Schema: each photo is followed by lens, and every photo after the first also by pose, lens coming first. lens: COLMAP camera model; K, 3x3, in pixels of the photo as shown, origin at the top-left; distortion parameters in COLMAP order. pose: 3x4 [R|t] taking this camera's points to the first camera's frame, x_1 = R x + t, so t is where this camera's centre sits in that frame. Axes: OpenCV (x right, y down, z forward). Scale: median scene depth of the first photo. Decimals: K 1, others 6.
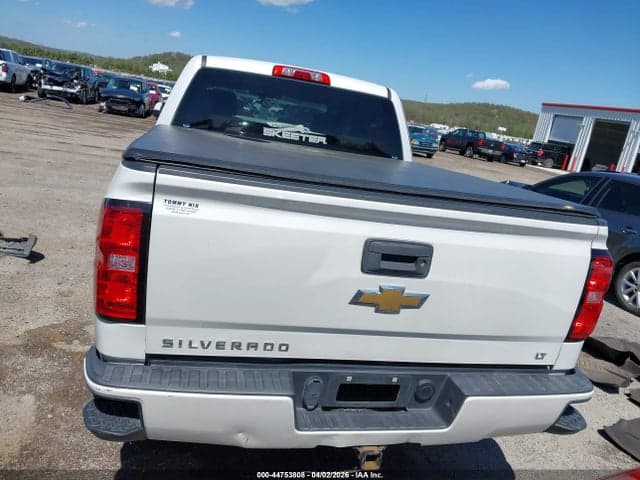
lens RADIAL K [[501.5, 0, 322.4], [0, 501.5, 238.6], [0, 0, 1]] dist [0.104606, -0.204708]
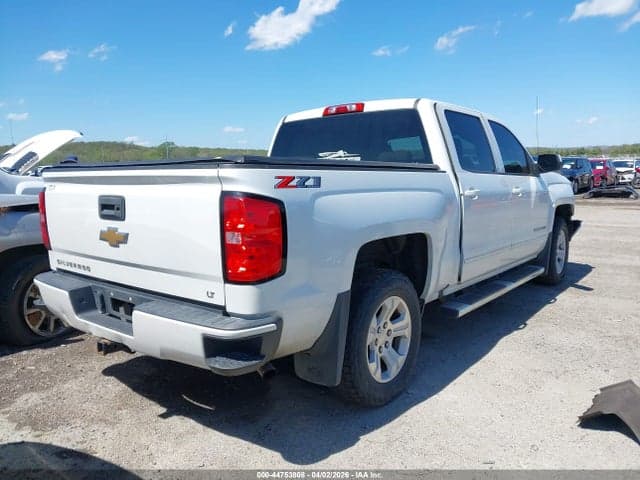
lens RADIAL K [[503.9, 0, 320.0], [0, 503.9, 240.0], [0, 0, 1]] dist [0.055990, -0.094110]
pose [[0.591591, -0.060934, -0.803933, 1.663567], [-0.084008, 0.987053, -0.136632, 0.278355], [0.801850, 0.148367, 0.578813, 0.613934]]
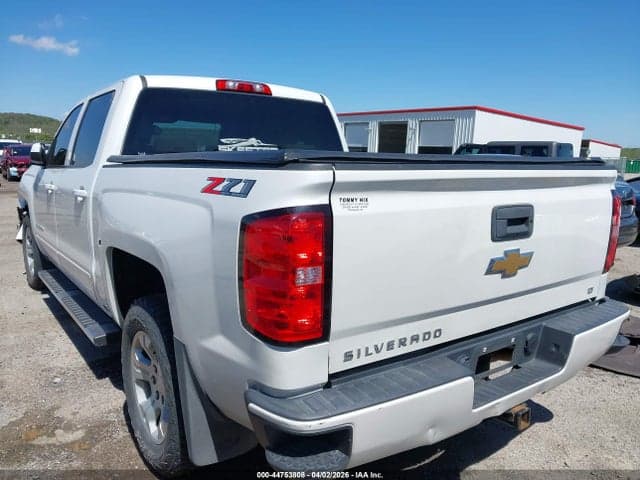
lens RADIAL K [[503.9, 0, 320.0], [0, 503.9, 240.0], [0, 0, 1]] dist [0.055990, -0.094110]
pose [[0.916795, -0.197311, 0.347211, -0.581971], [0.212696, 0.977098, -0.006356, -0.004154], [-0.338005, 0.079677, 0.937765, 0.132489]]
